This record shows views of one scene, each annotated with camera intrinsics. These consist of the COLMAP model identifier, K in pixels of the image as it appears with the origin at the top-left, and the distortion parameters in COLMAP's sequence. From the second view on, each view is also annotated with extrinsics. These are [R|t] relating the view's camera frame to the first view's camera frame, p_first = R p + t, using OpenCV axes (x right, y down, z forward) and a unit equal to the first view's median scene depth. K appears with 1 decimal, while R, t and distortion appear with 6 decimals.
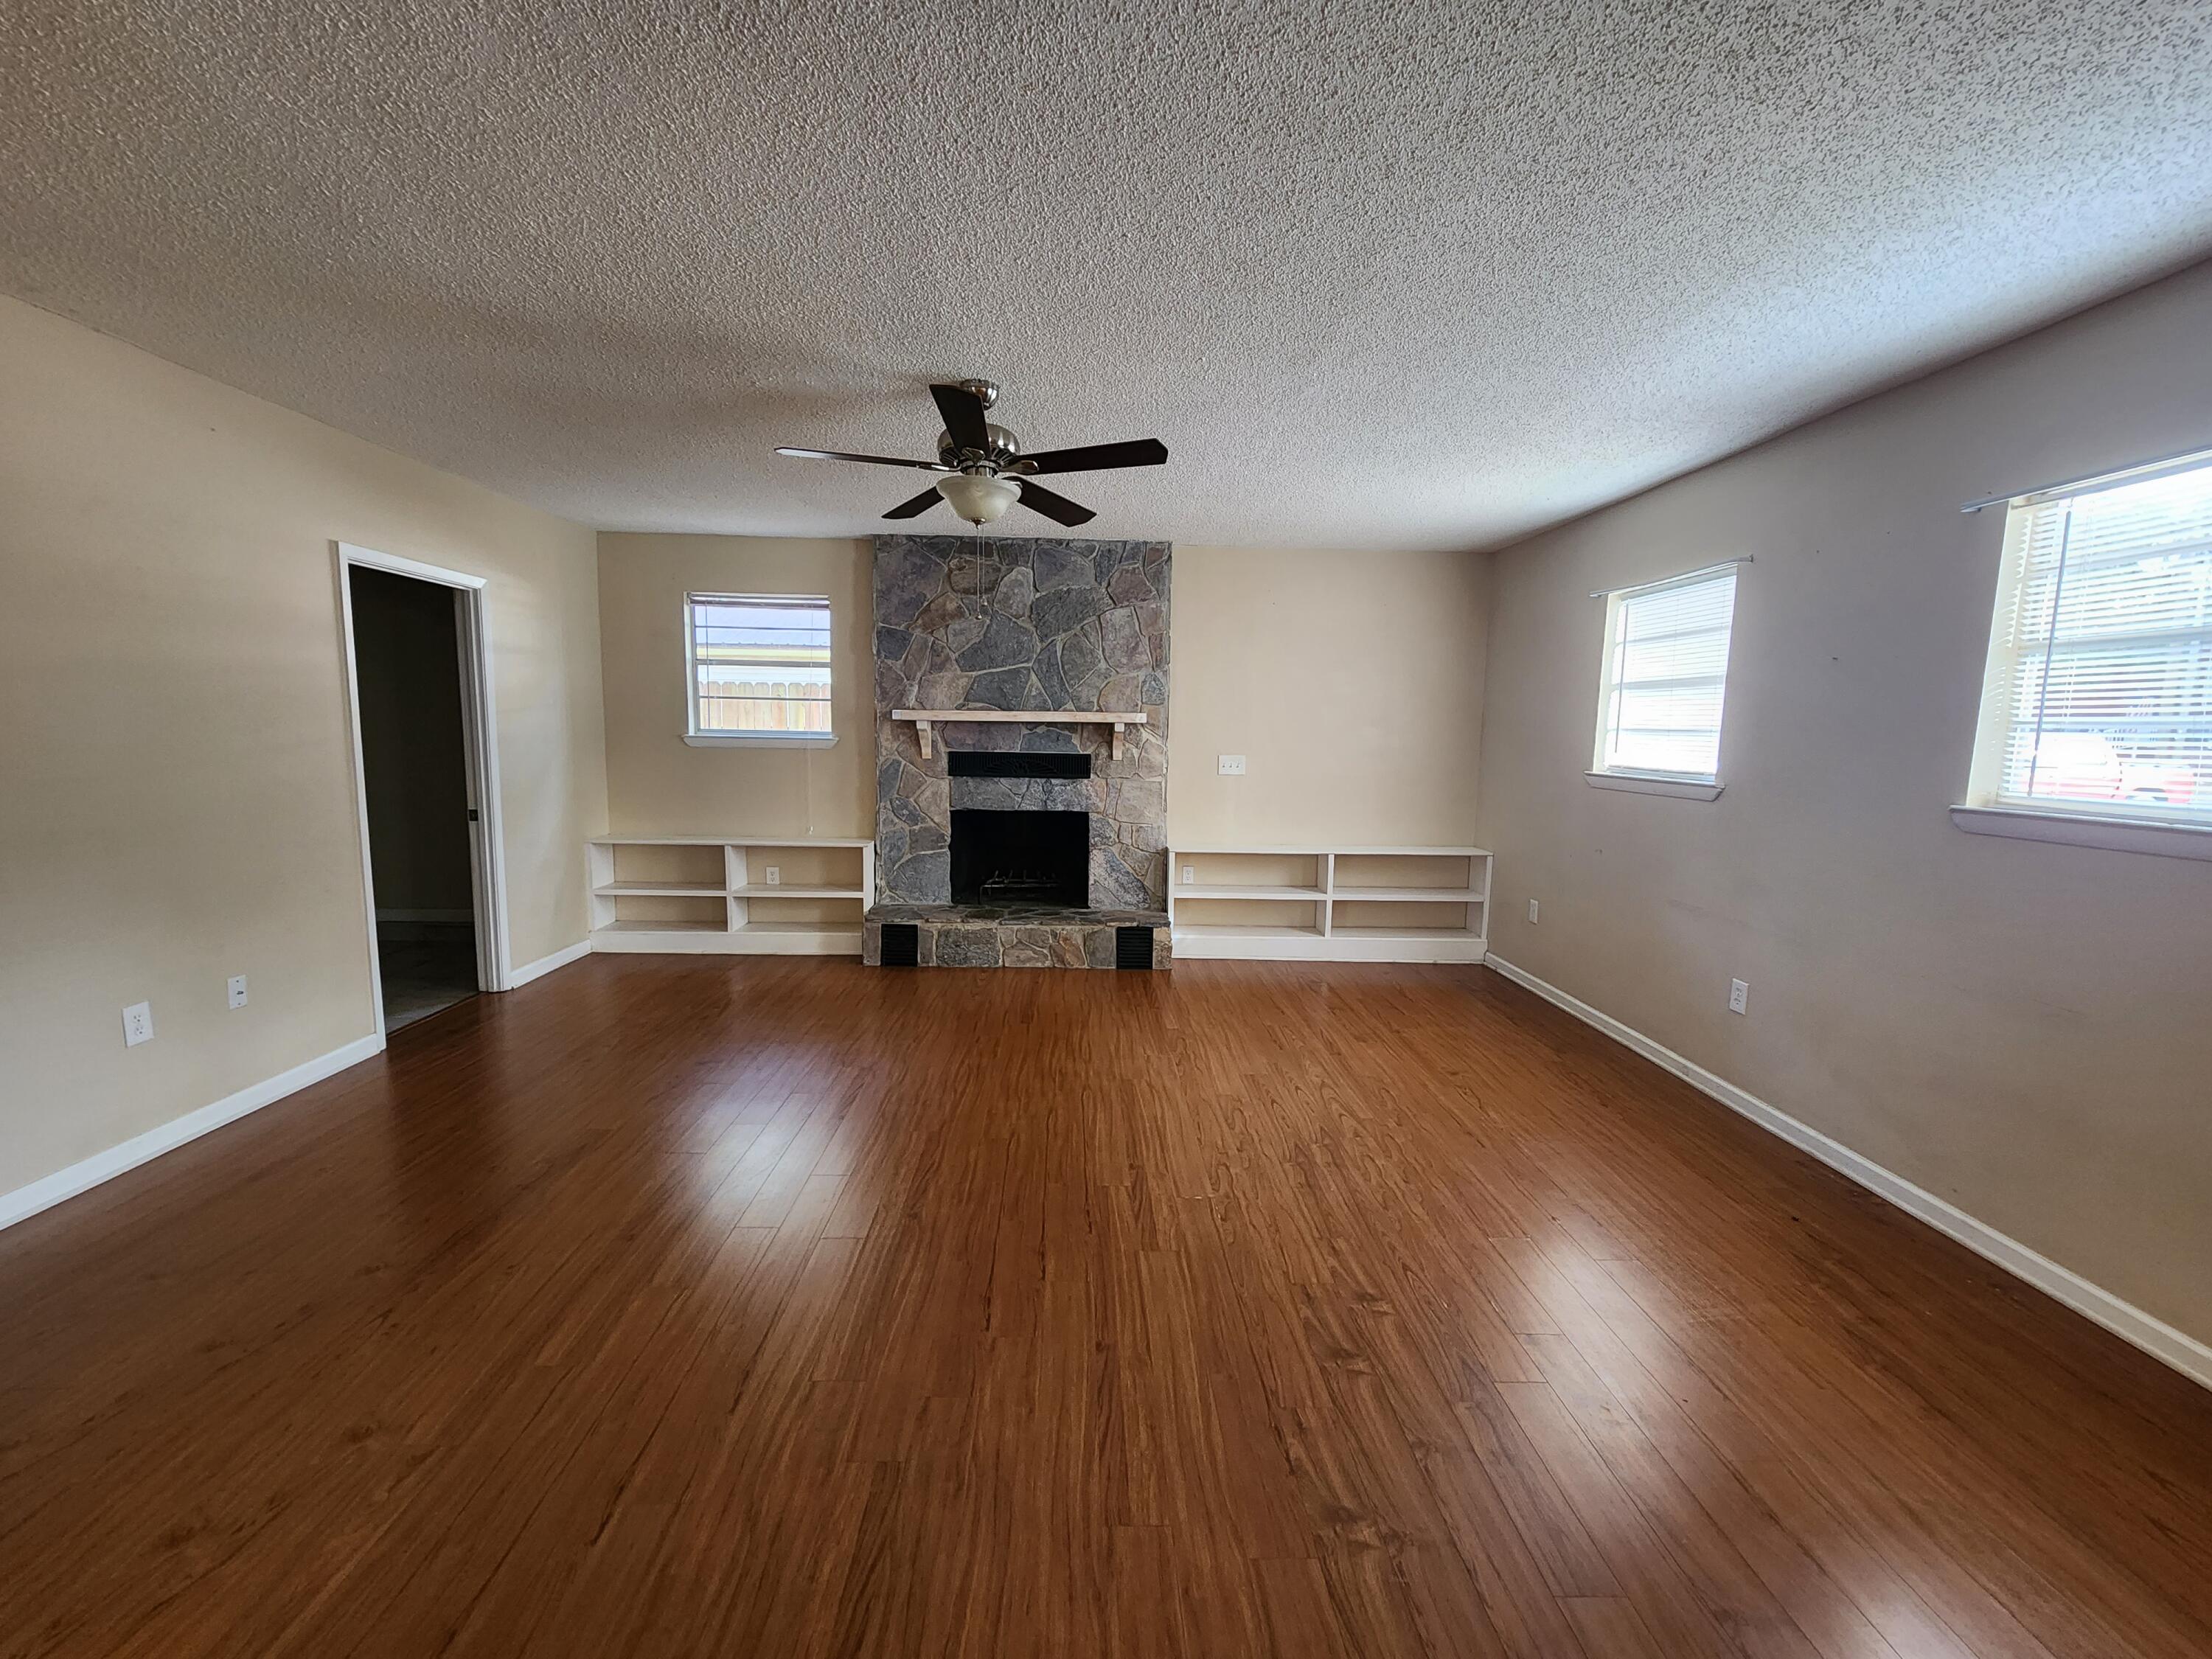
lens RADIAL K [[914.5, 0, 1106.1], [0, 914.5, 834.5], [0, 0, 1]] dist [0.000151, 0.003126]
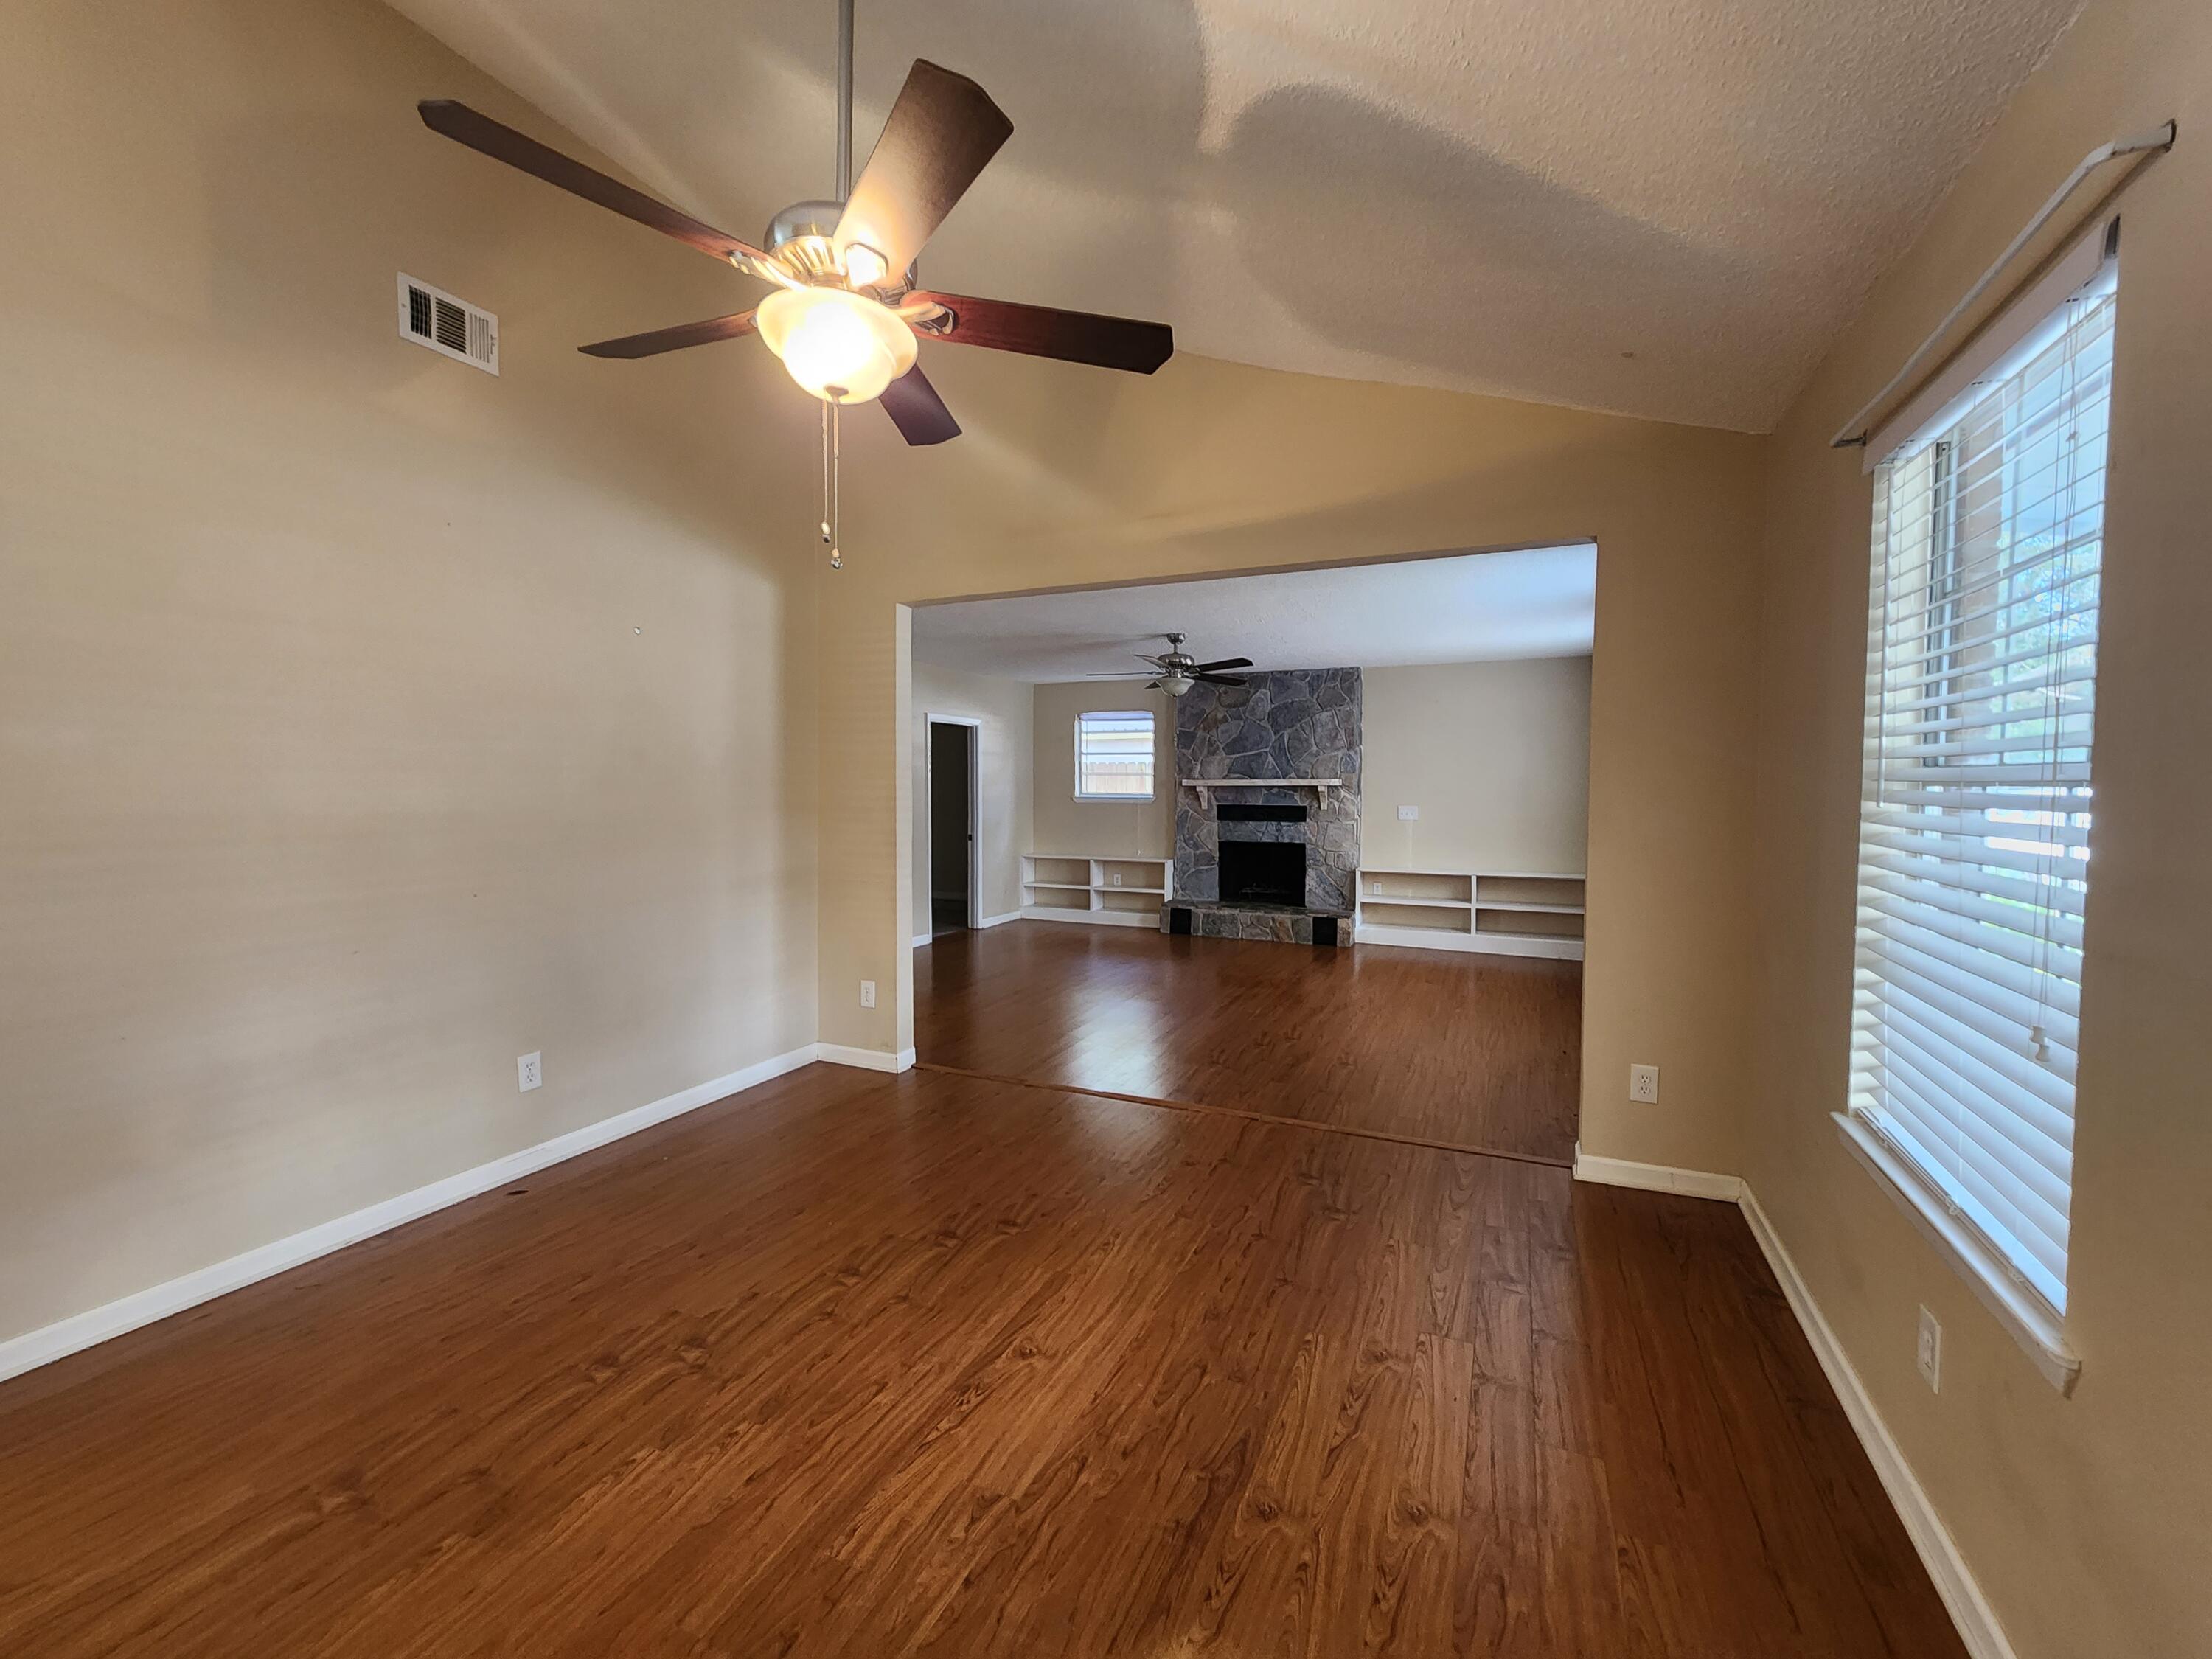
lens RADIAL K [[919.9, 0, 1101.5], [0, 919.9, 832.7], [0, 0, 1]] dist [0.007813, -0.003096]
pose [[0.898521, 0.008036, -0.438857, 0.356337], [-0.036714, 0.997705, -0.056900, 0.058005], [0.437393, 0.067238, 0.896753, -0.538989]]
